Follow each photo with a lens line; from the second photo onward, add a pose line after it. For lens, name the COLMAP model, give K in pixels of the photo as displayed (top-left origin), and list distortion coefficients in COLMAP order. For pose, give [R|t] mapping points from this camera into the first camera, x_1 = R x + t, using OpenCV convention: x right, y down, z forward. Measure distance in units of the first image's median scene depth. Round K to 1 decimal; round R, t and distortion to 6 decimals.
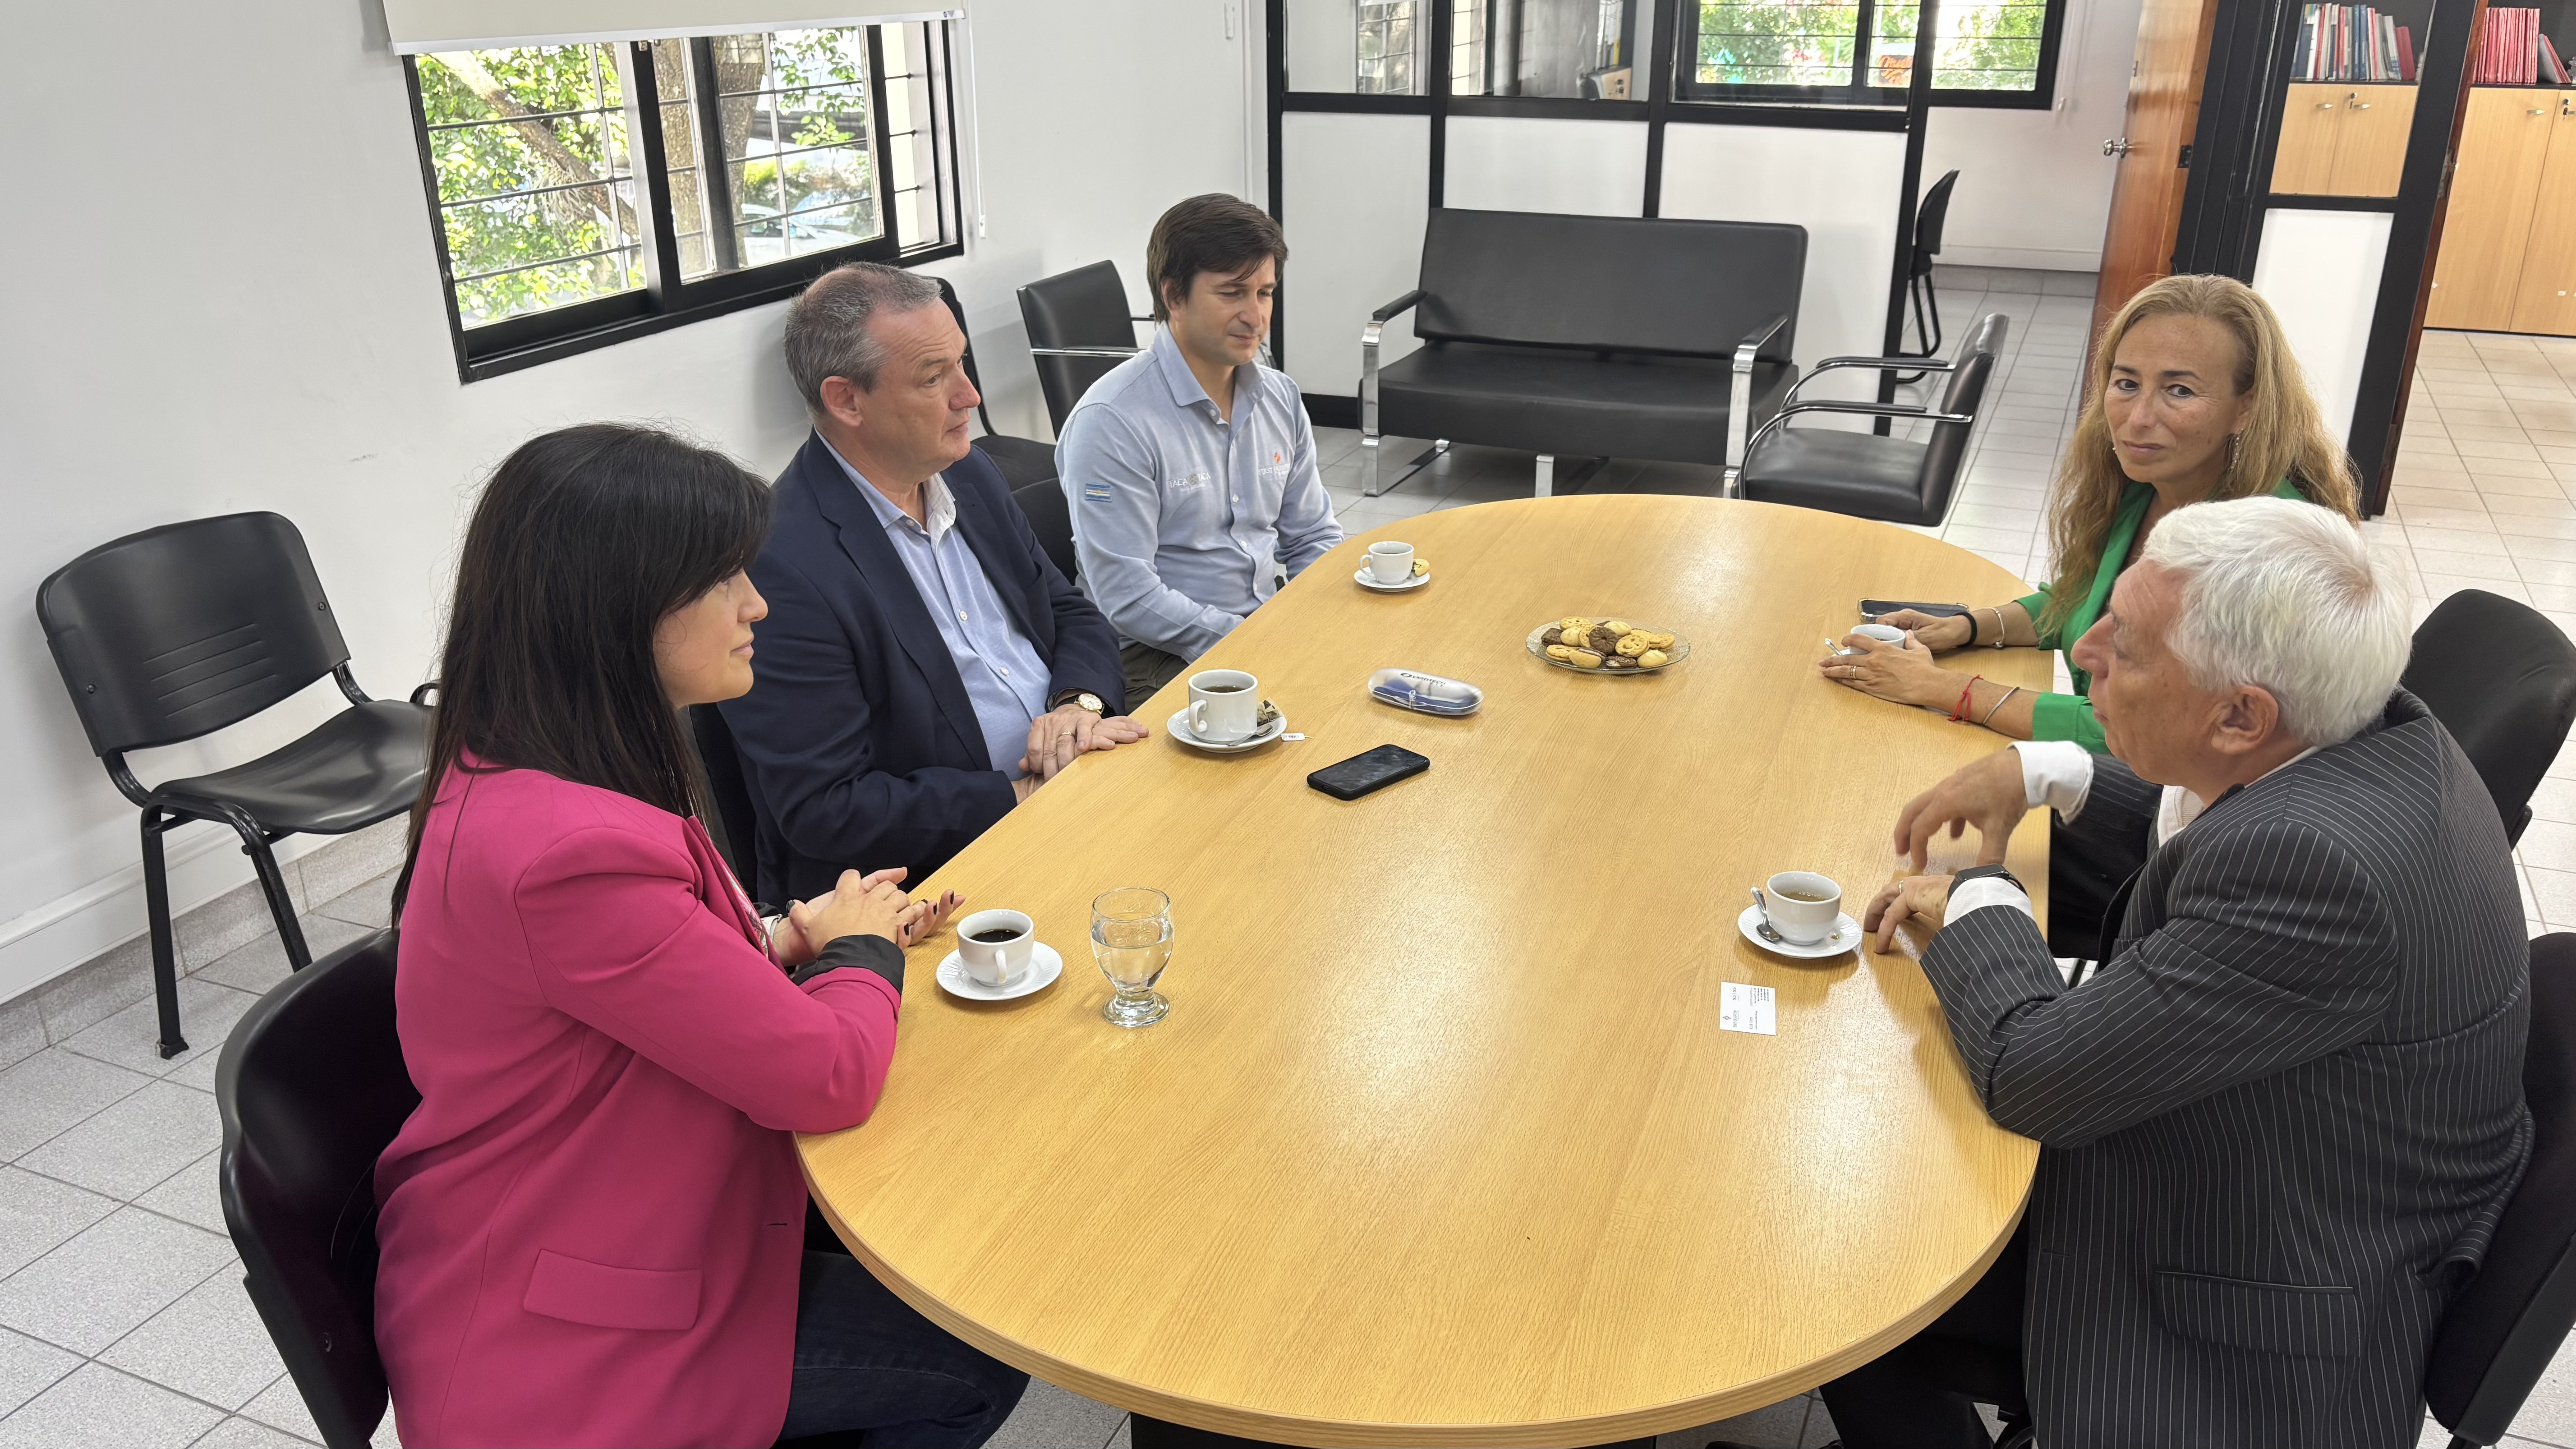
lens RADIAL K [[1952.8, 0, 1341.2], [0, 1952.8, 723.7], [0, 0, 1]] dist [0.019610, 0.001862]
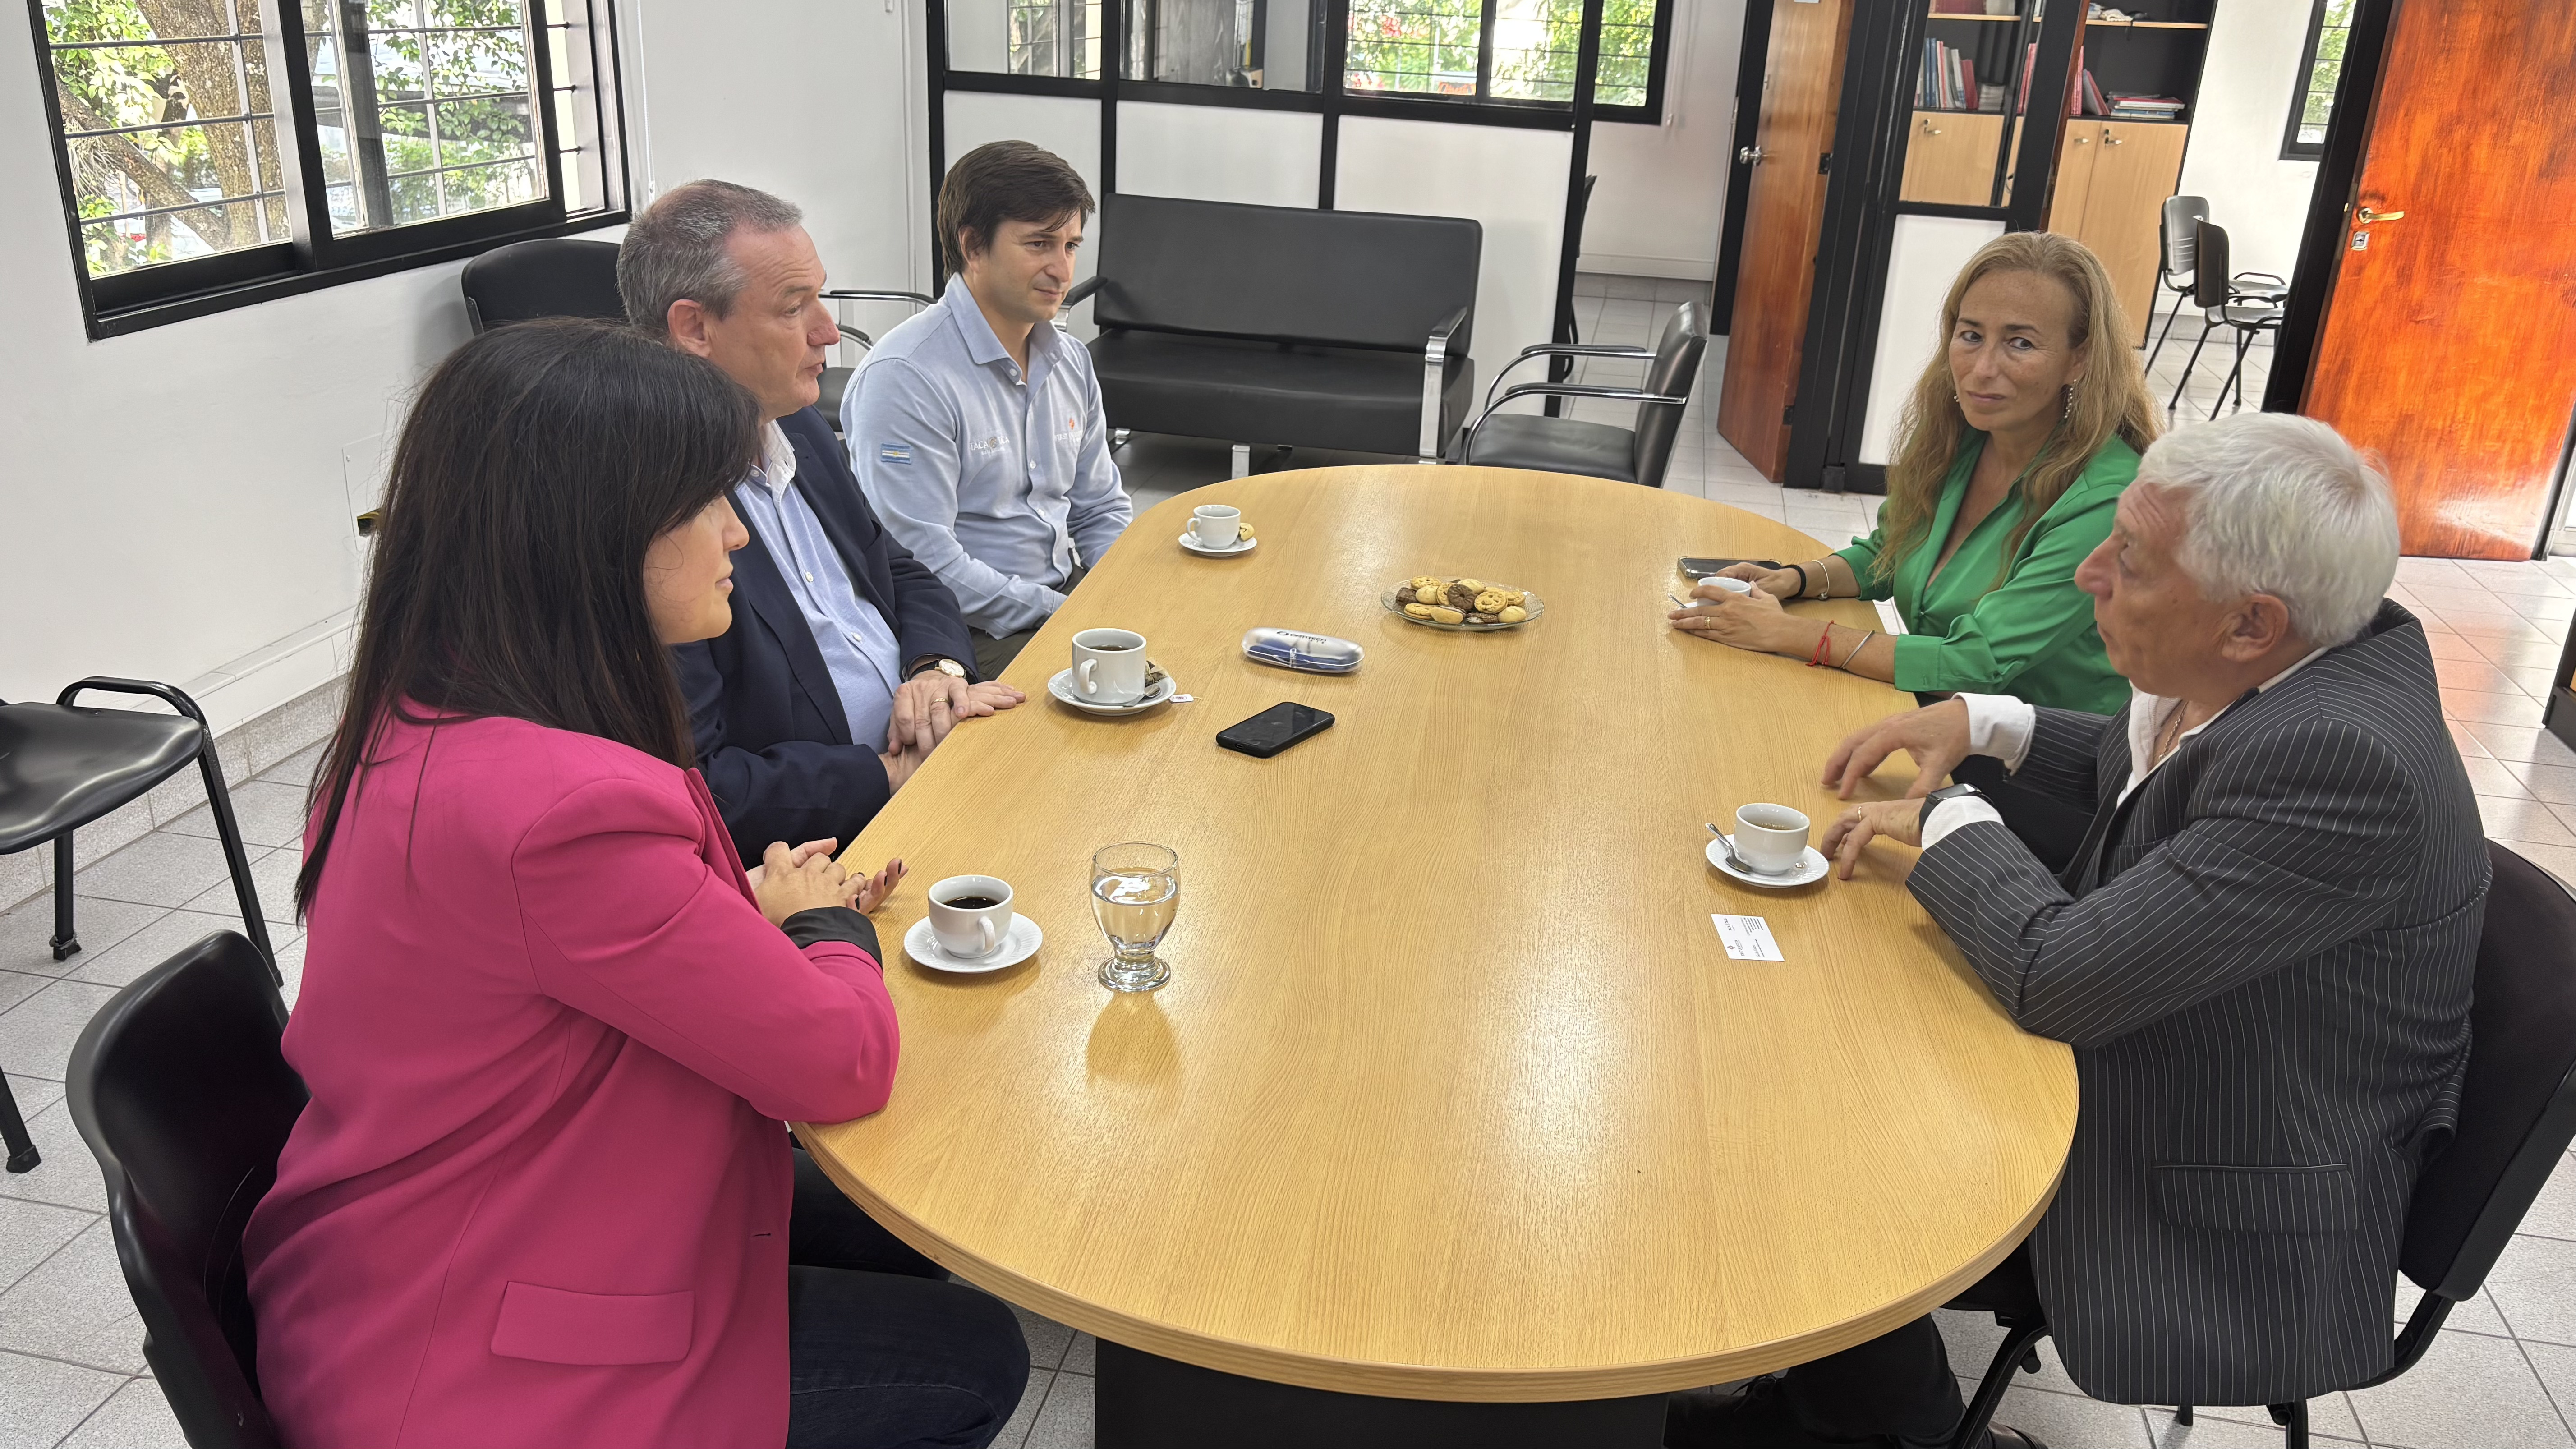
lens RADIAL K [[1952.8, 0, 1341.2], [0, 1952.8, 723.7], [0, 0, 1]] dist [0.019610, 0.001862]
pose [[0.977603, -0.029299, 0.208410, -0.142442], [0.030613, 0.999527, -0.003082, 0.024010], [-0.208221, 0.009393, 0.978037, 0.051667]]
